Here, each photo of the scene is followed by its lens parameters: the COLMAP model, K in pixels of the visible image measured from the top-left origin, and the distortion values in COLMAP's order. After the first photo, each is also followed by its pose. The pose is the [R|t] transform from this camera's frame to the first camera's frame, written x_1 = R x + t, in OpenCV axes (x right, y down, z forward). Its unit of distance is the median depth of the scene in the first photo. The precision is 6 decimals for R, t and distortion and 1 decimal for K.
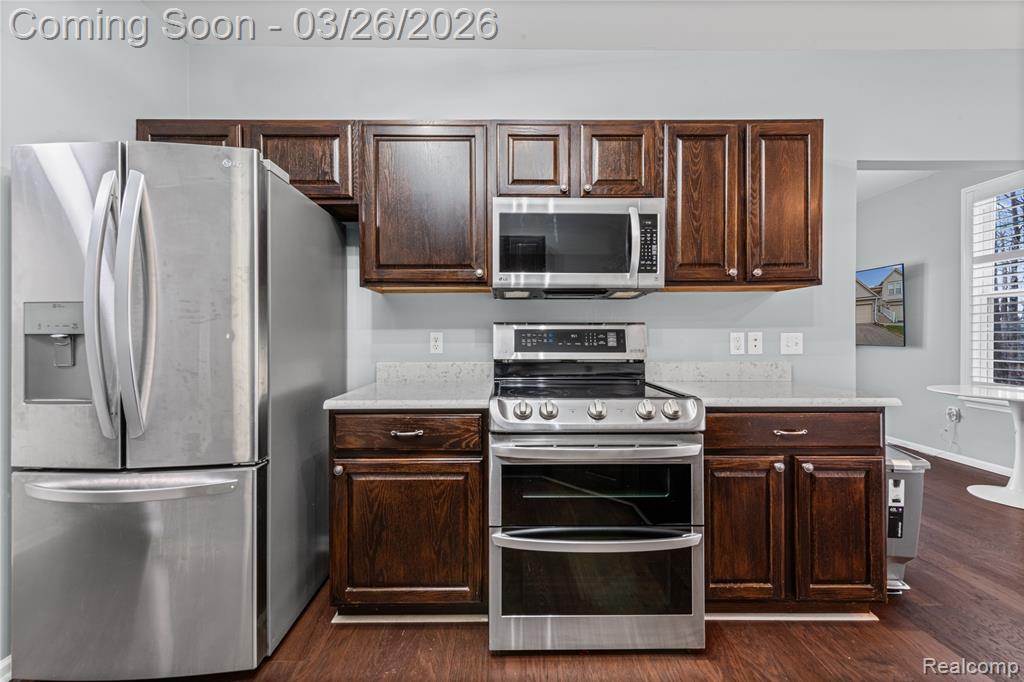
lens RADIAL K [[428.0, 0, 512.0], [0, 428.0, 341.0], [0, 0, 1]] dist [0.011872, 0.000183]
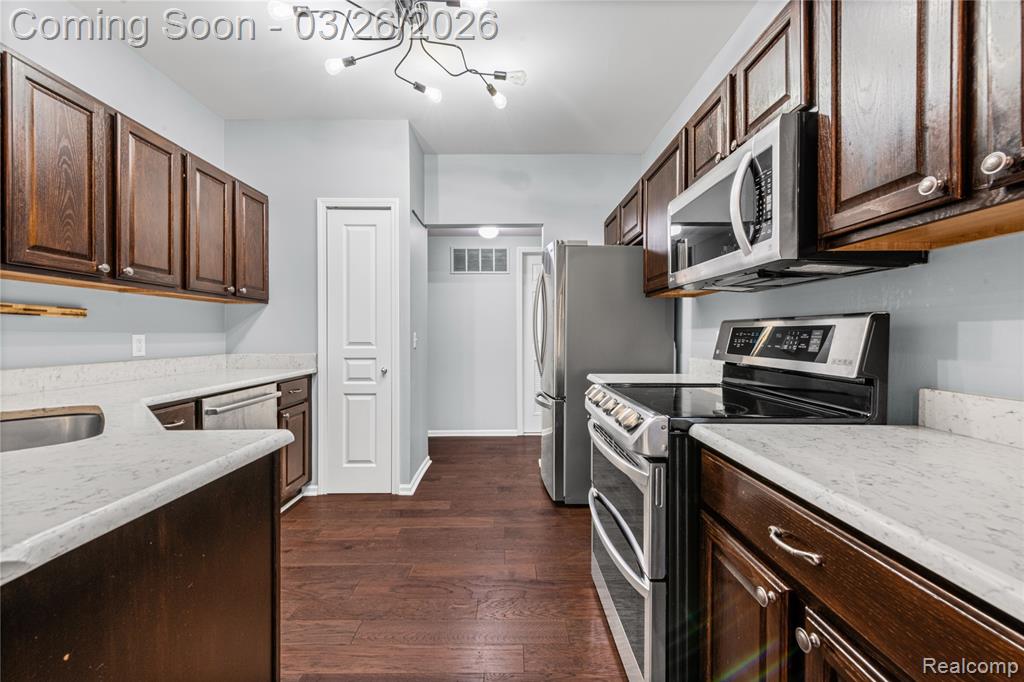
lens RADIAL K [[409.6, 0, 510.6], [0, 409.6, 338.2], [0, 0, 1]] dist [0.010614, -0.000057]
pose [[-0.008710, 0.012504, -0.999884, 0.960512], [-0.017112, 0.999774, 0.012652, -0.009264], [0.999816, 0.017220, -0.008494, 0.618007]]
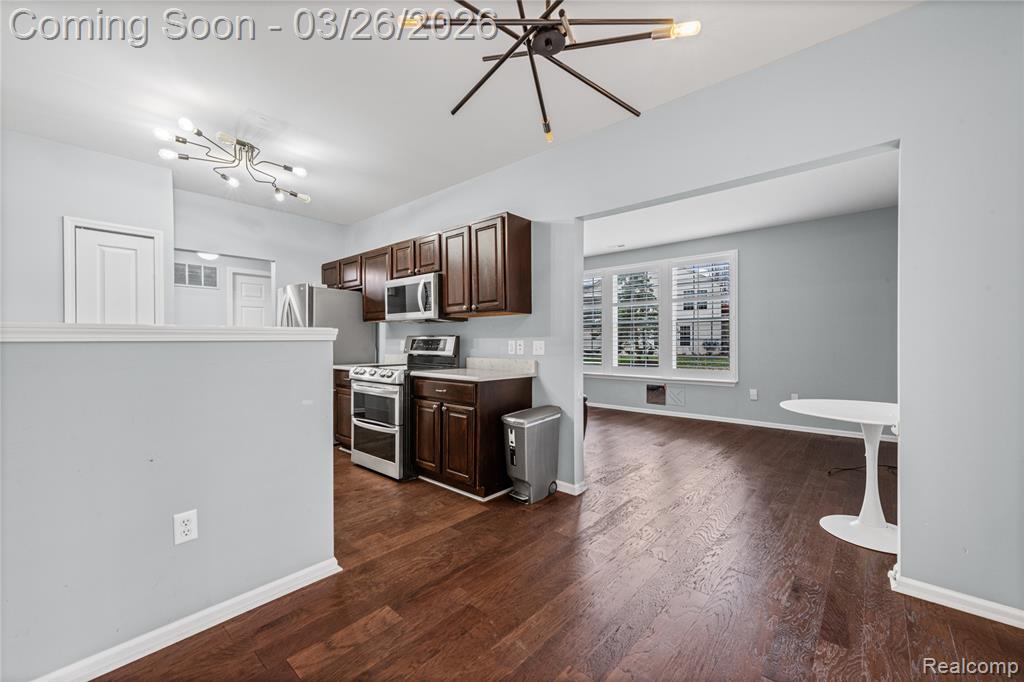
lens RADIAL K [[409.6, 0, 510.6], [0, 409.6, 338.2], [0, 0, 1]] dist [0.010614, -0.000057]
pose [[0.735086, -0.004329, -0.677960, 1.919135], [-0.011434, 0.999758, -0.018781, 0.000784], [0.677878, 0.021557, 0.734858, -0.160190]]
